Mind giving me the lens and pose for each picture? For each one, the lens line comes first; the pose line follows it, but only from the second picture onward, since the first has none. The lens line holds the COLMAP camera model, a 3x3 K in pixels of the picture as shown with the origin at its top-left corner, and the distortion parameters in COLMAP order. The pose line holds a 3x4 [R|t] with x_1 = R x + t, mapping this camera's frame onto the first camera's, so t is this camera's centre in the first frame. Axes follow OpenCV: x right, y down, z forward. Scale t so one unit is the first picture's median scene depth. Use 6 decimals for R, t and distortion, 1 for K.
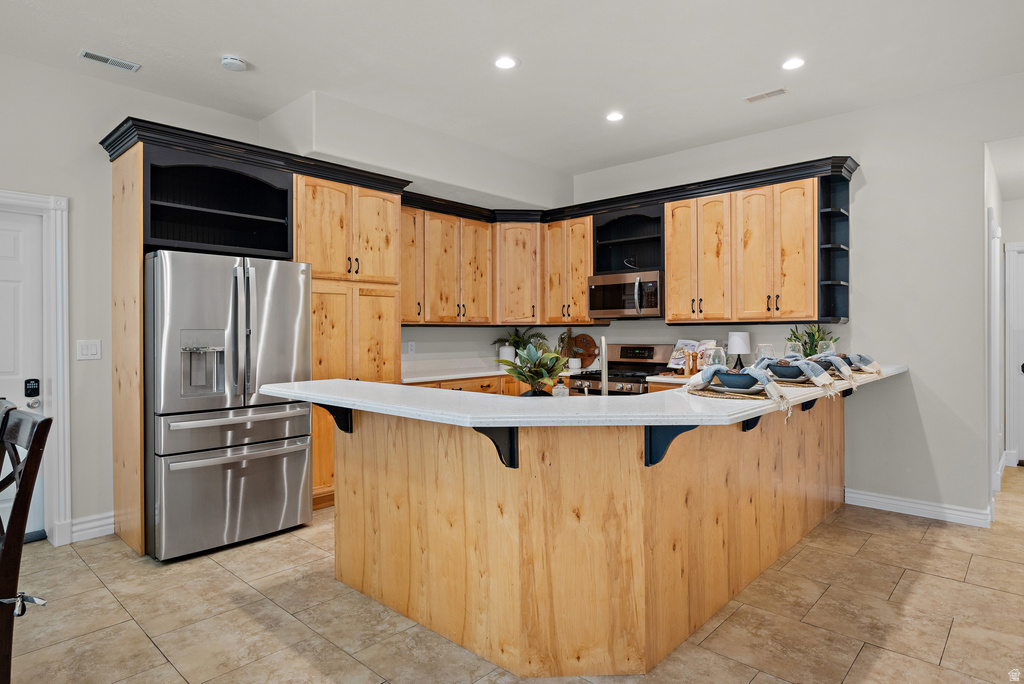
lens RADIAL K [[574.0, 0, 511.9], [0, 574.0, 336.0], [0, 0, 1]] dist [-0.001257, 0.000653]
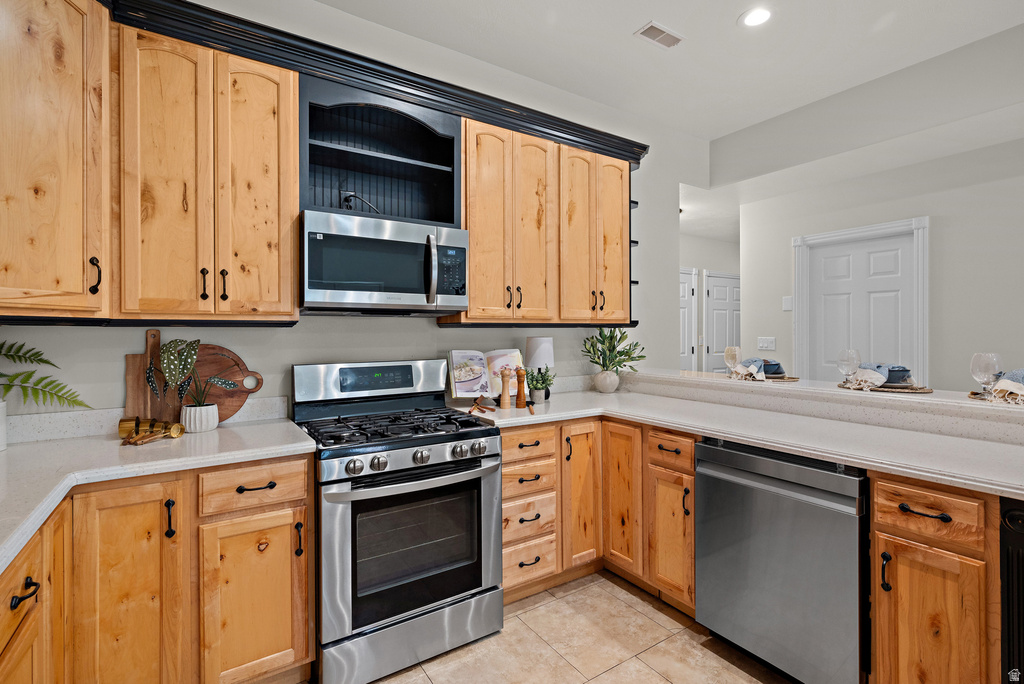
lens RADIAL K [[472.0, 0, 509.6], [0, 472.0, 323.5], [0, 0, 1]] dist [0.001958, -0.000071]
pose [[0.243531, 0.013389, 0.969801, -0.231935], [0.005447, 0.999870, -0.015172, -0.017363], [-0.969878, 0.008977, 0.243426, 1.044709]]
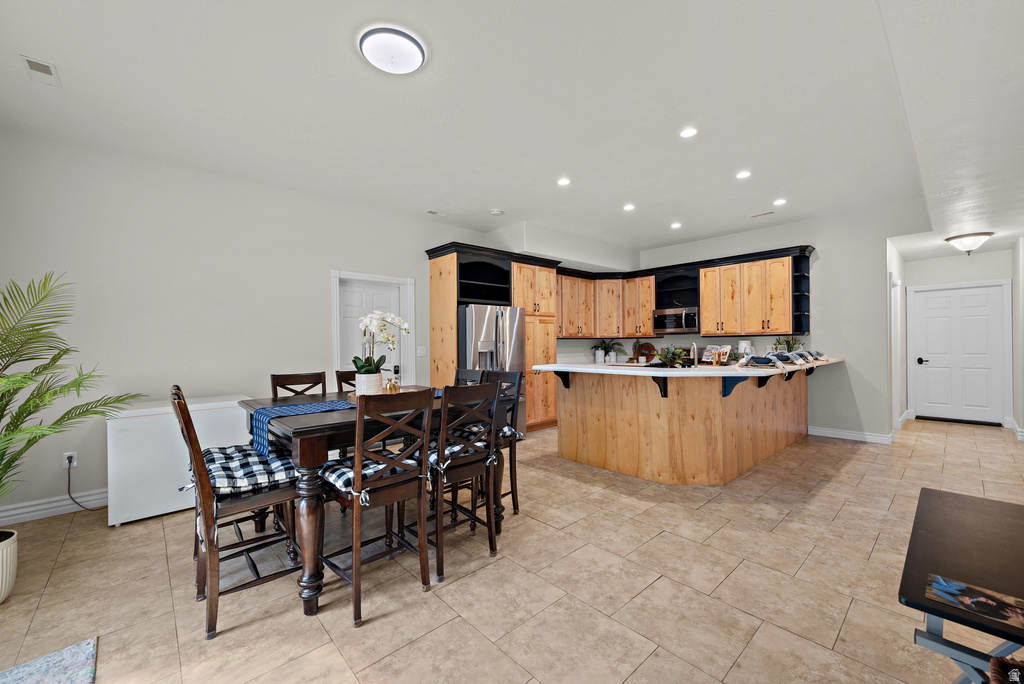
lens RADIAL K [[410.5, 0, 513.4], [0, 410.5, 346.0], [0, 0, 1]] dist [-0.000463, 0.000150]
pose [[0.996505, -0.006856, -0.083251, -0.260628], [0.006840, 0.999976, -0.000478, 0.006320], [0.083252, -0.000094, 0.996528, -0.406293]]
